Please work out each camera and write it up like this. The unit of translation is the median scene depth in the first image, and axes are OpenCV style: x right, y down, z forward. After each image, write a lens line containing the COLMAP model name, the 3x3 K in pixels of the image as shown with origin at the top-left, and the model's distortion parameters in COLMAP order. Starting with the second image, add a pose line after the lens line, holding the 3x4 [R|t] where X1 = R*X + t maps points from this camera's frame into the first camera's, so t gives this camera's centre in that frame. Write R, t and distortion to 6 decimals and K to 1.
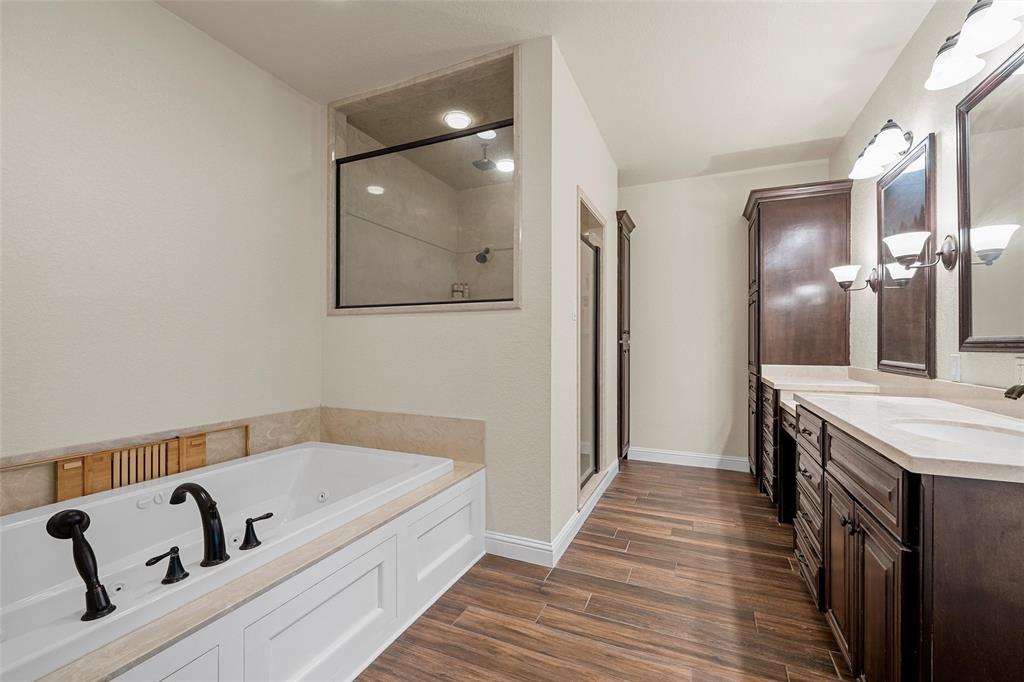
lens RADIAL K [[415.4, 0, 512.2], [0, 415.4, 343.8], [0, 0, 1]] dist [0.012225, -0.000608]
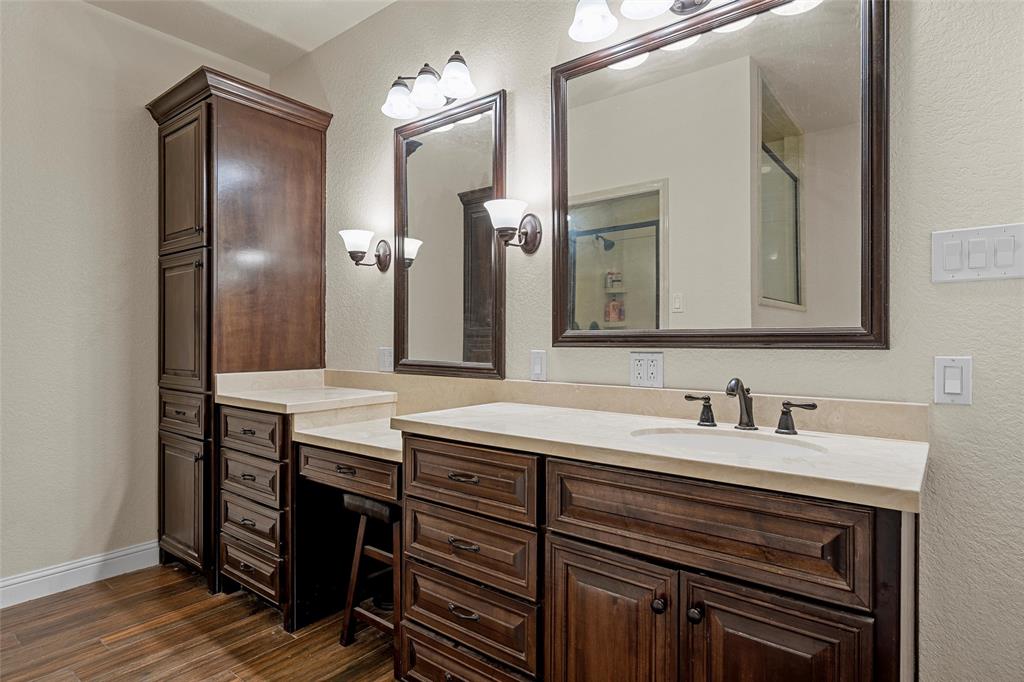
lens RADIAL K [[545.3, 0, 508.6], [0, 545.3, 344.1], [0, 0, 1]] dist [0.004115, -0.000586]
pose [[0.247448, -0.005239, 0.968887, -0.042191], [-0.002461, 0.999979, 0.006036, 0.002980], [-0.968898, -0.003878, 0.247430, 0.447571]]
